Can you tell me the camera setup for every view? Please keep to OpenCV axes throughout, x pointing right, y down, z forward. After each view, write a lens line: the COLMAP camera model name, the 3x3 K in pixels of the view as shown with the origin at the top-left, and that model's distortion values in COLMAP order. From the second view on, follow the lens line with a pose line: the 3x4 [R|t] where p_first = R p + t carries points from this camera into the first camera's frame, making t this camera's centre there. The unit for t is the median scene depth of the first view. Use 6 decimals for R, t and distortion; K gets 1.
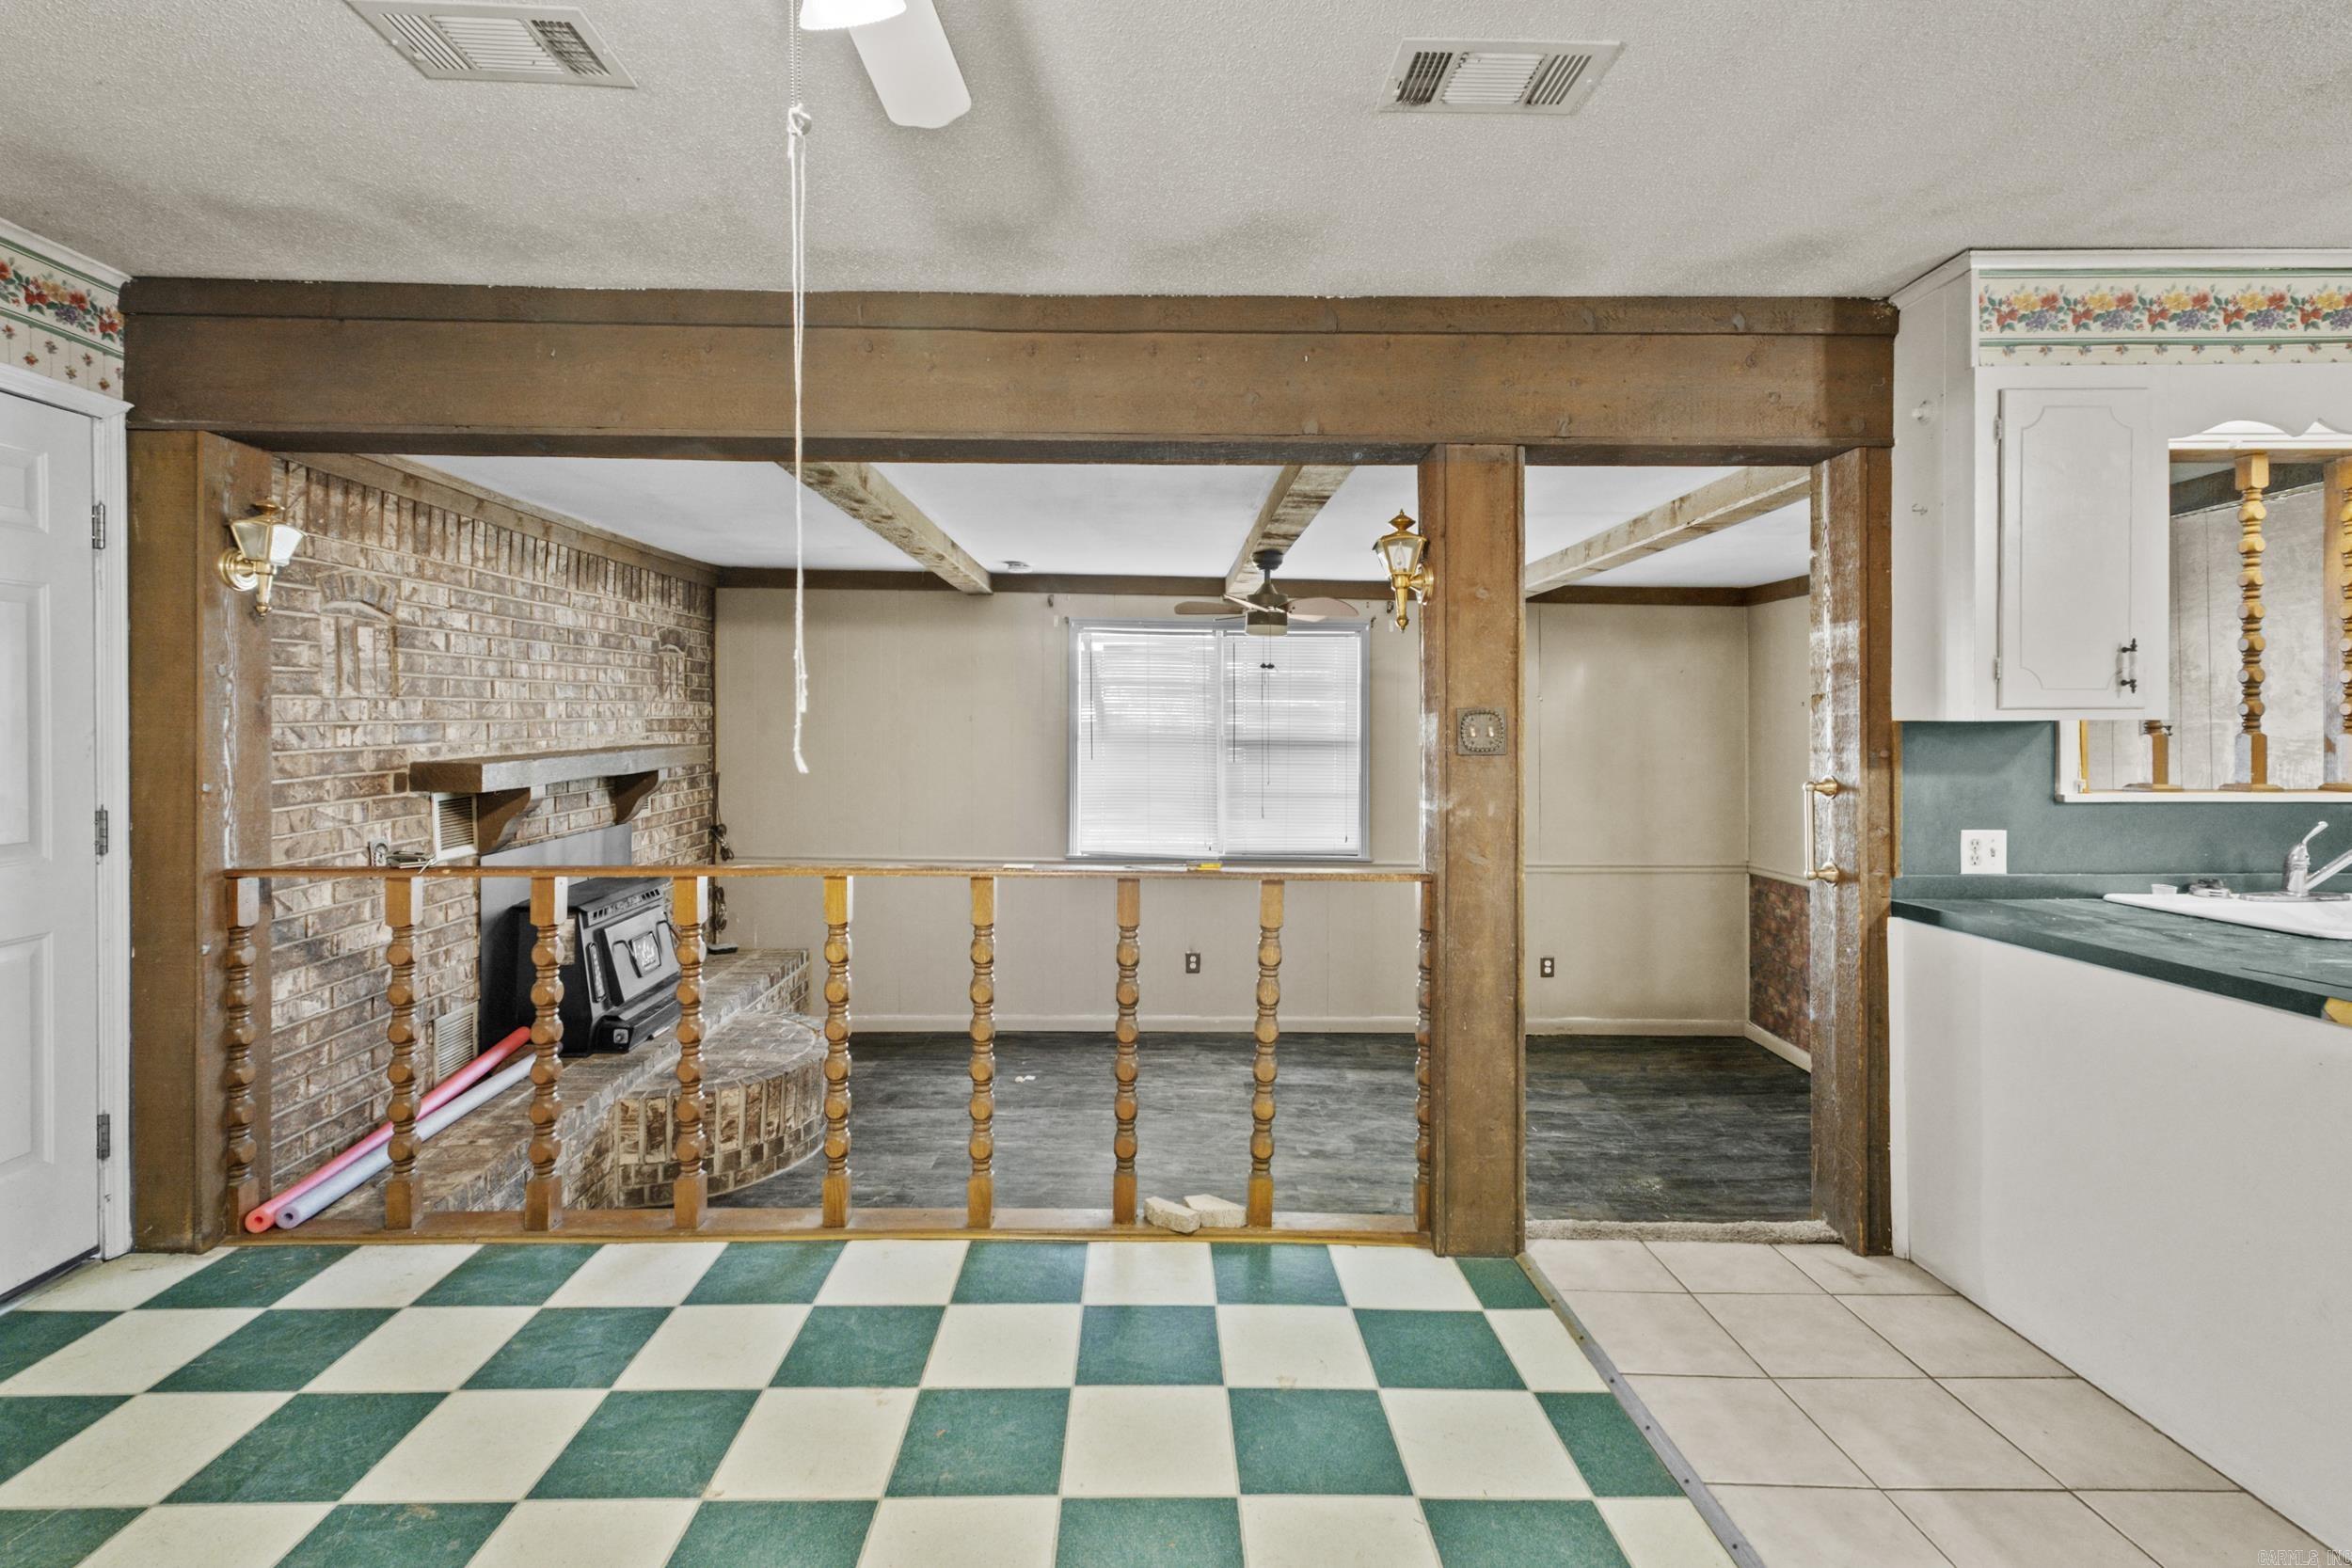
lens RADIAL K [[1044.4, 0, 1191.9], [0, 1044.4, 724.0], [0, 0, 1]] dist [0.010838, -0.002436]
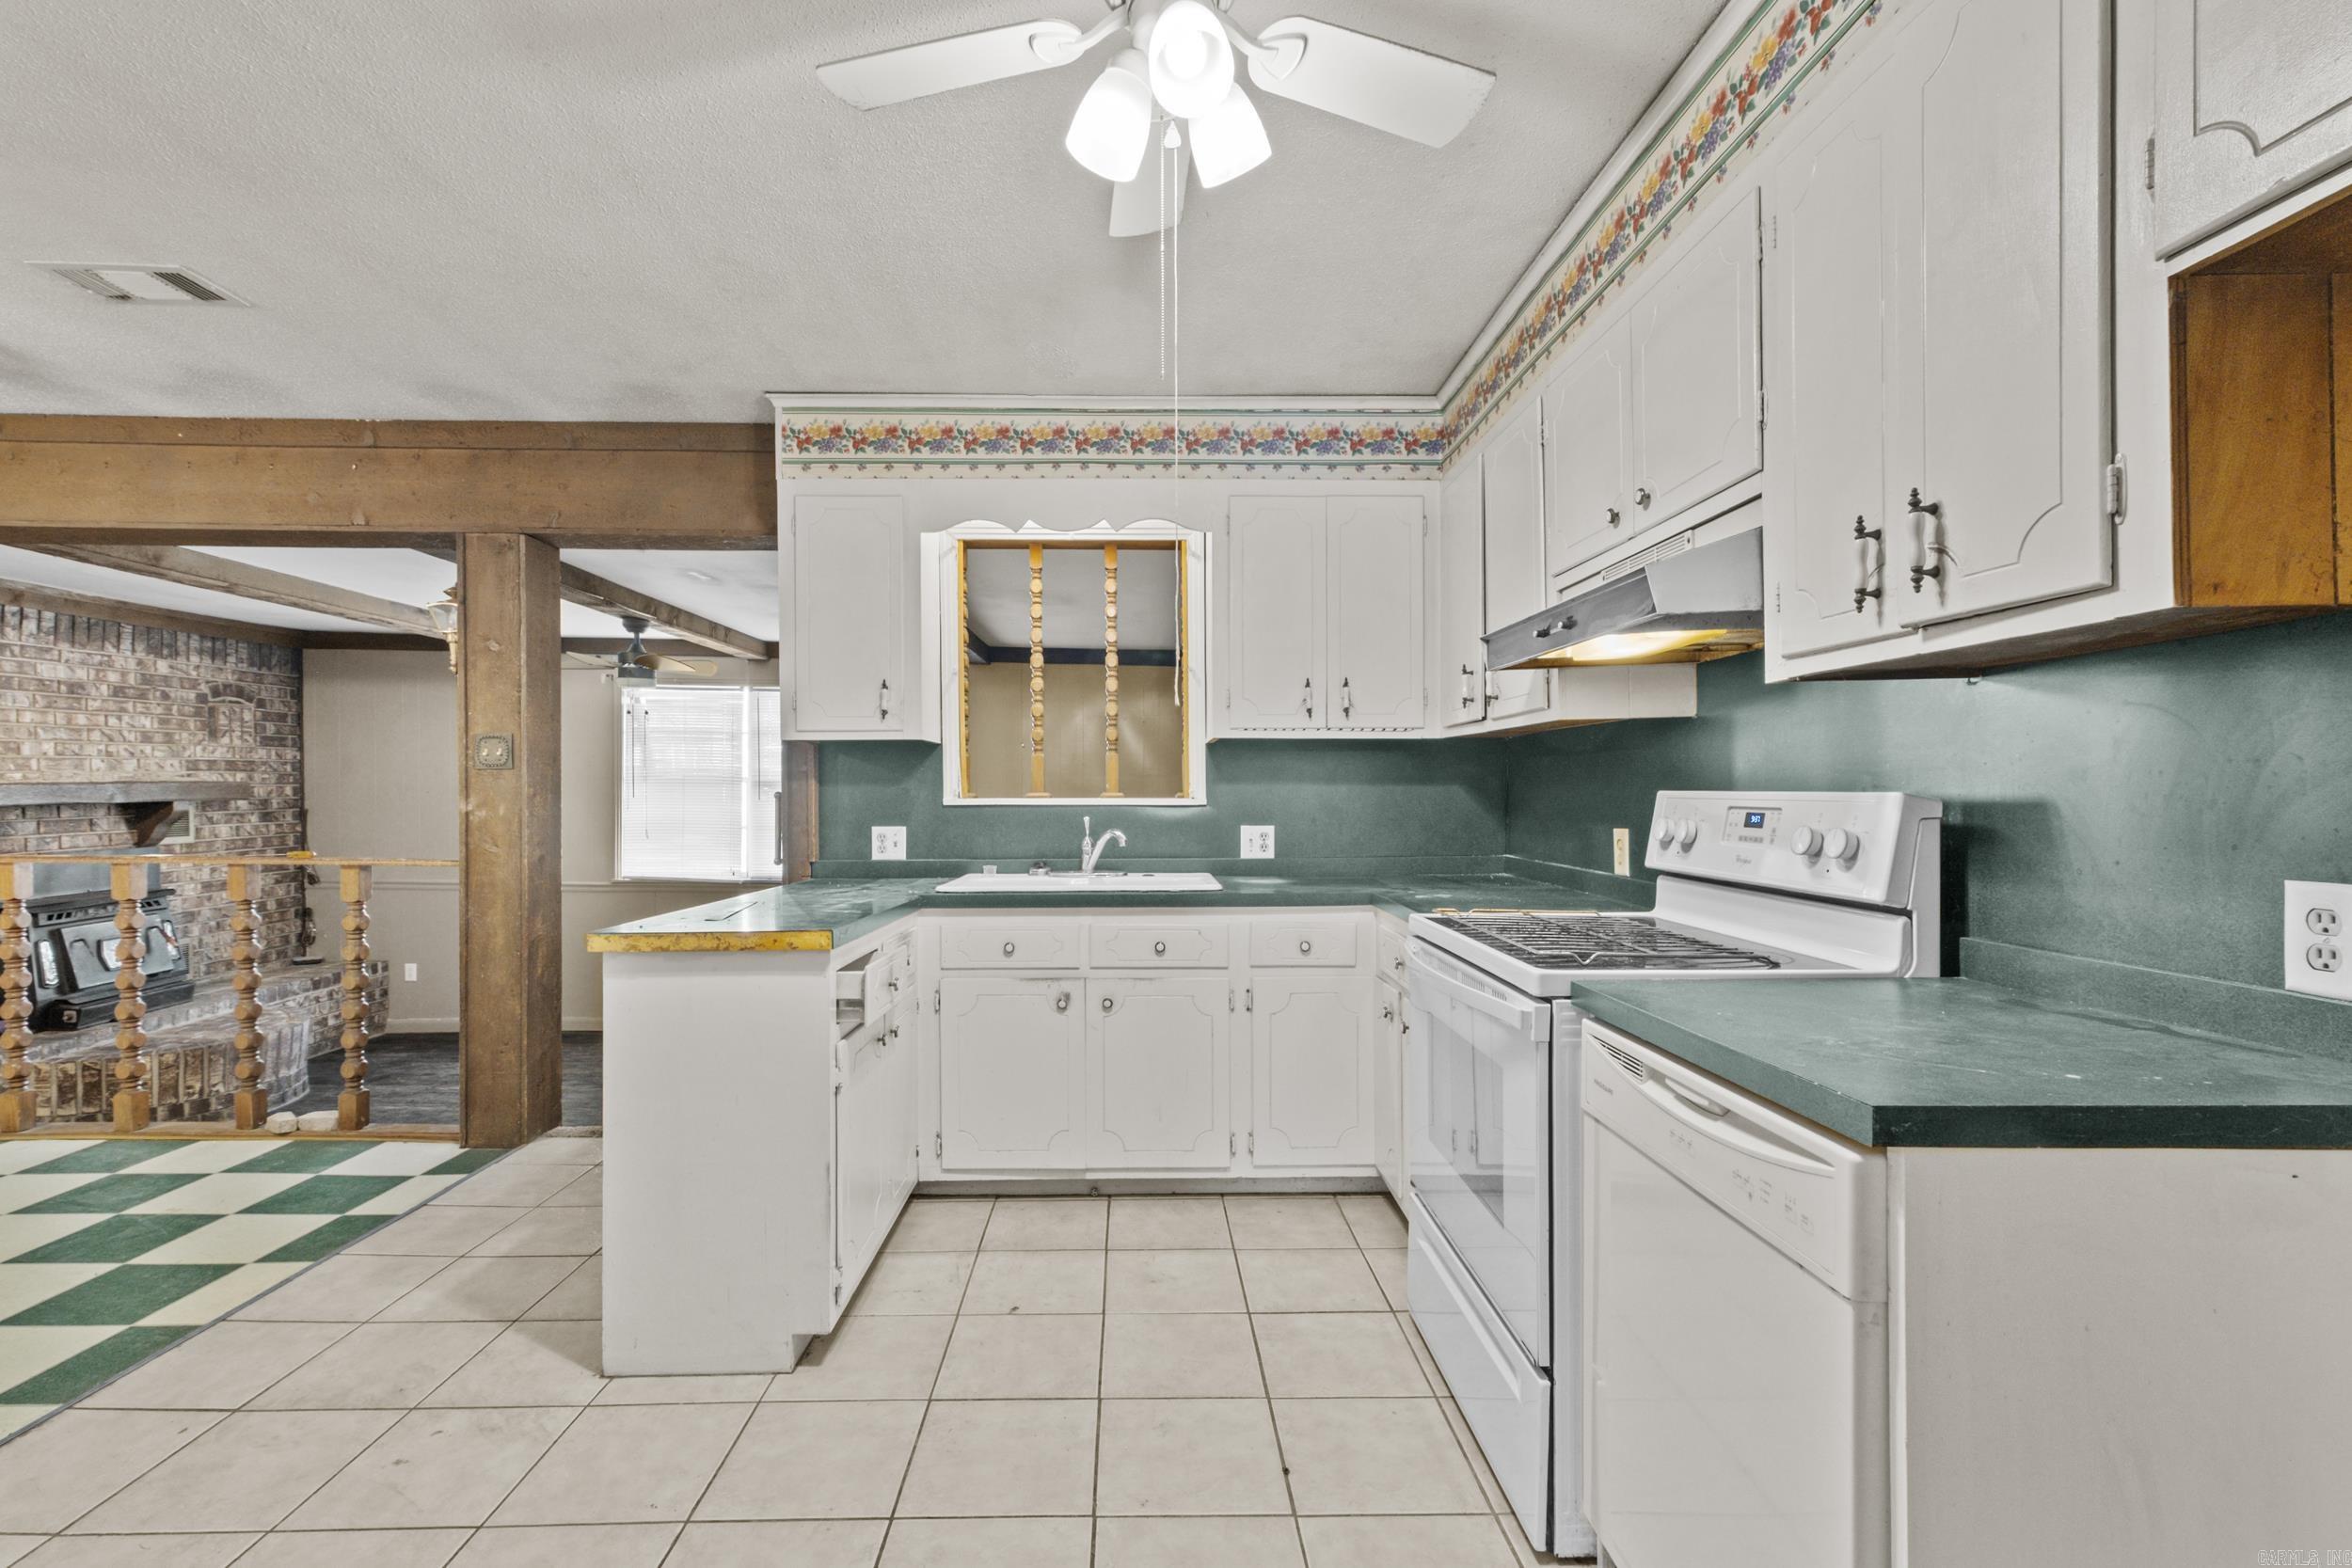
lens RADIAL K [[1044.4, 0, 1210.1], [0, 1044.4, 799.5], [0, 0, 1]] dist [0.010838, -0.002436]
pose [[0.999996, 0.000614, -0.002636, 1.128369], [-0.000596, 0.999975, 0.006994, 0.055375], [0.002640, -0.006993, 0.999972, -0.306615]]
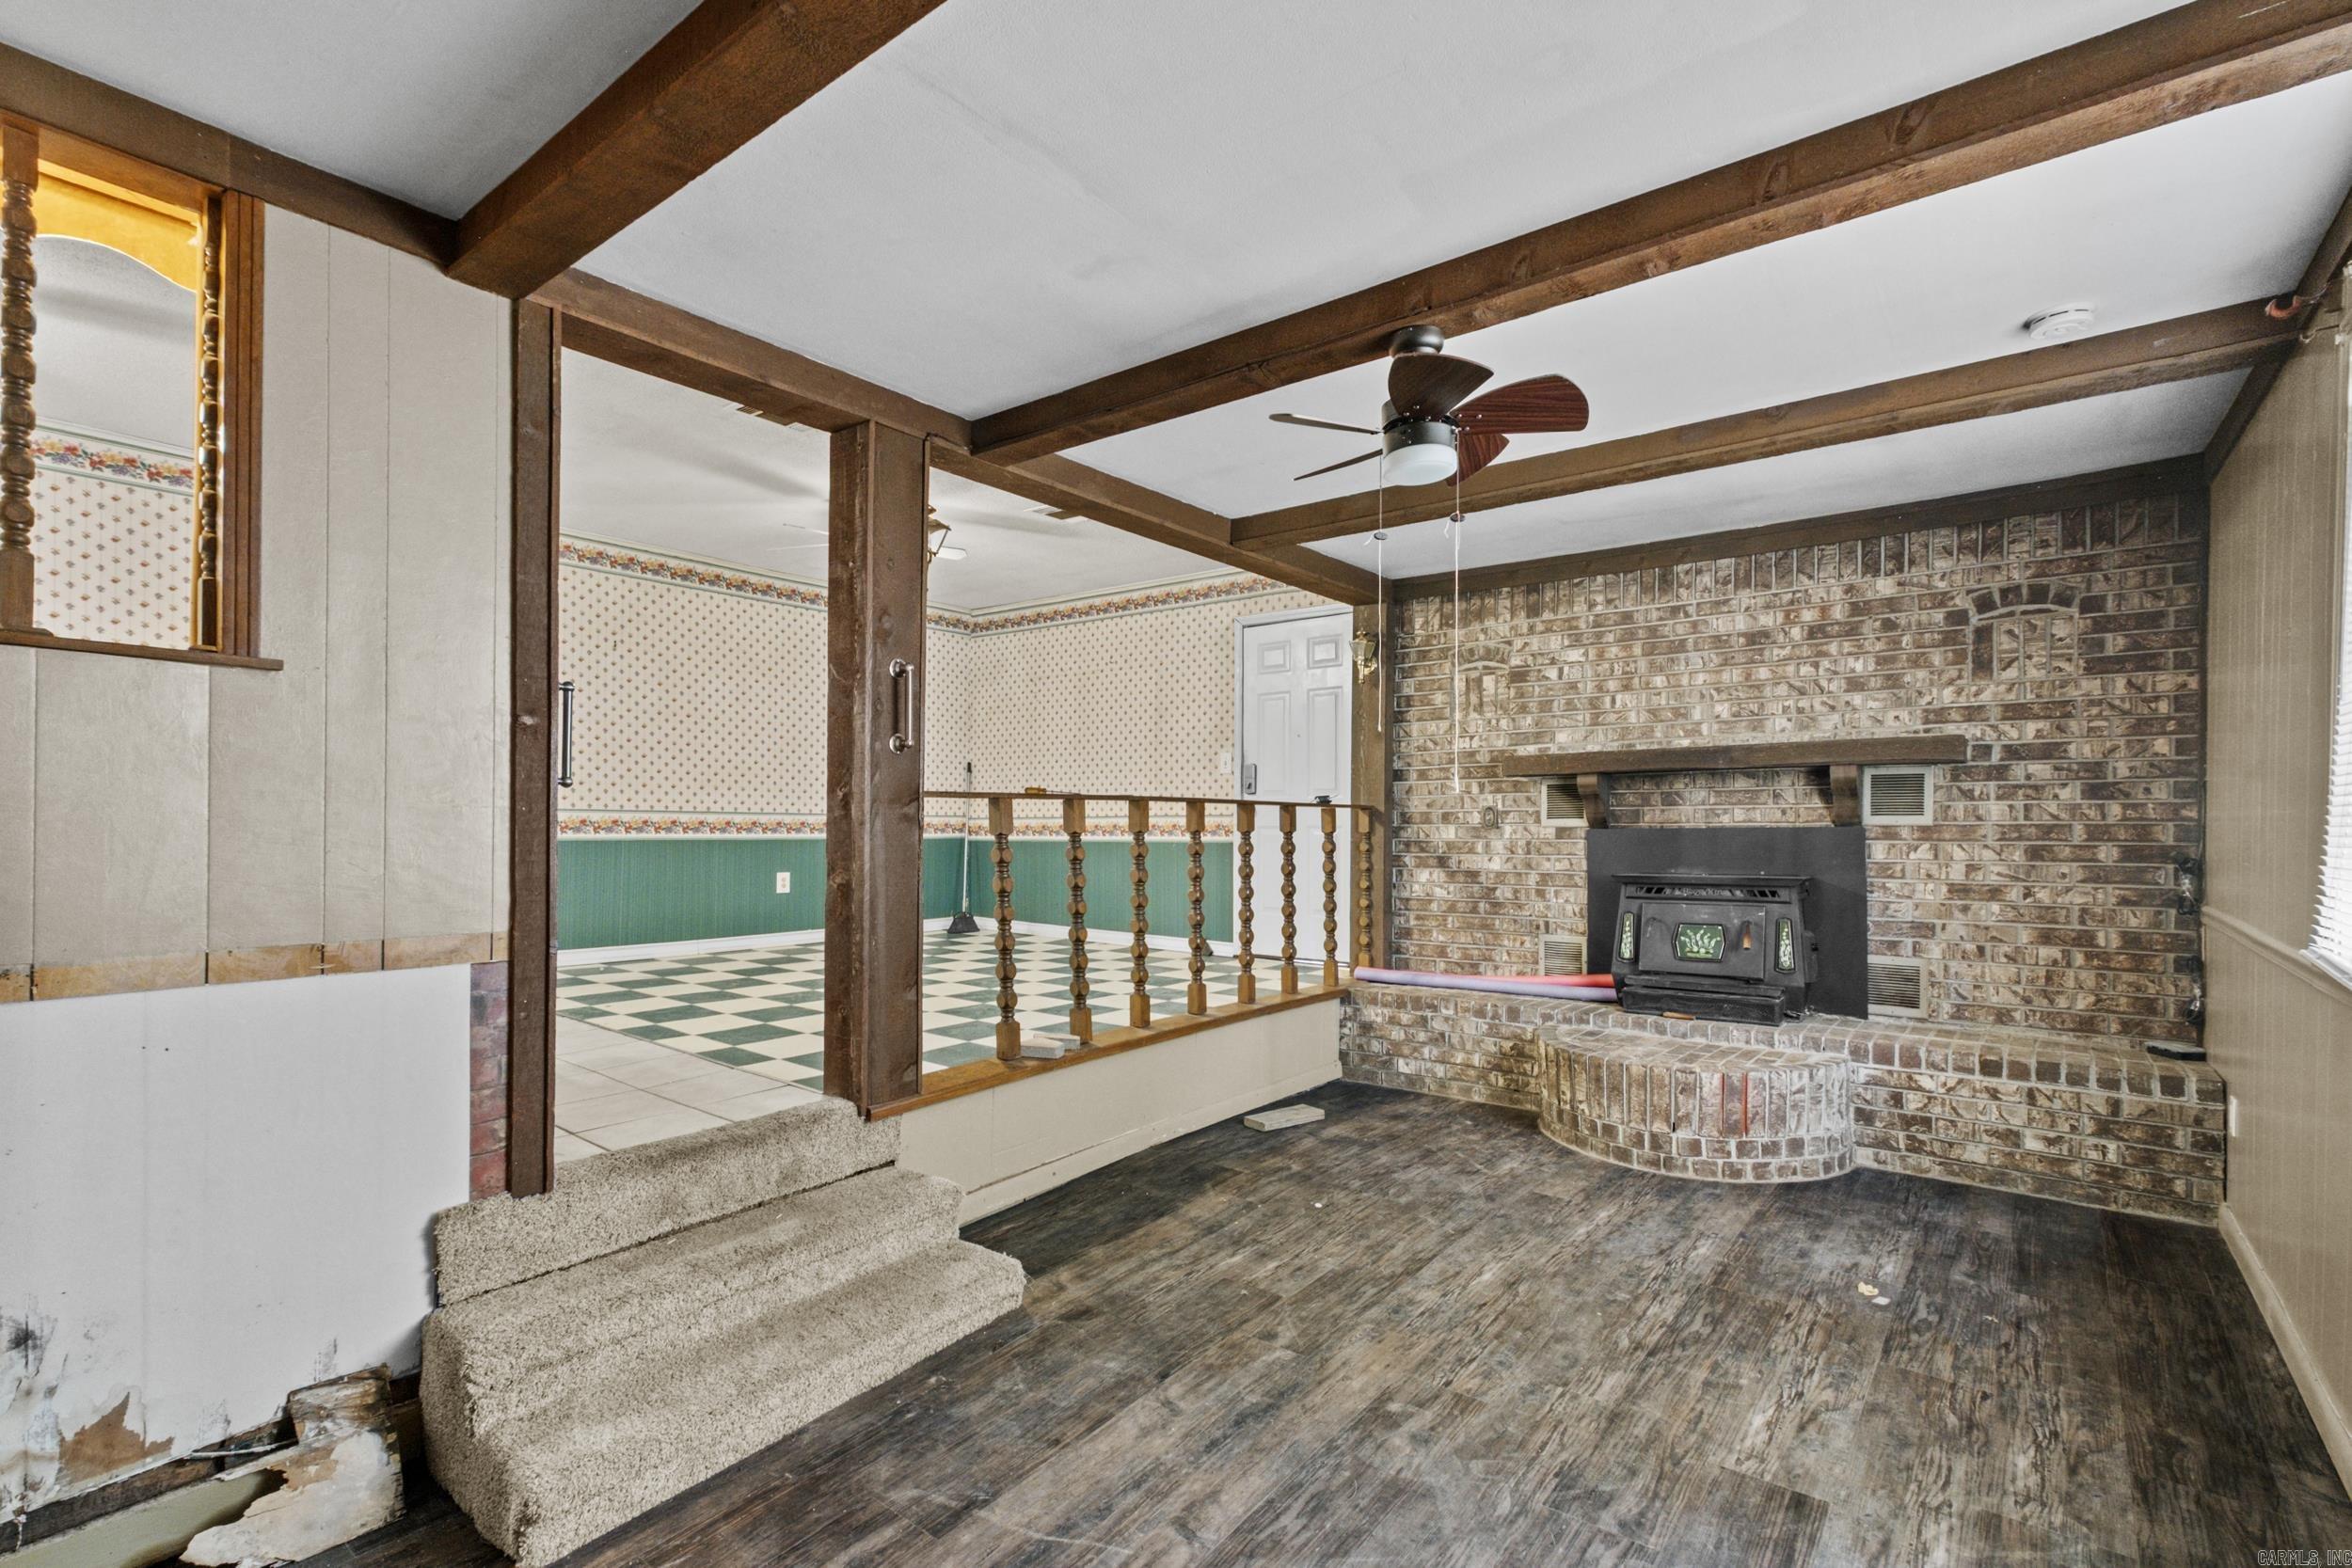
lens RADIAL K [[1044.4, 0, 1183.5], [0, 1044.4, 822.6], [0, 0, 1]] dist [0.010838, -0.002436]
pose [[-0.649077, -0.013614, -0.760601, 0.891805], [-0.015416, 0.999870, -0.004741, 0.178896], [0.760567, 0.008648, -0.649202, 1.990204]]
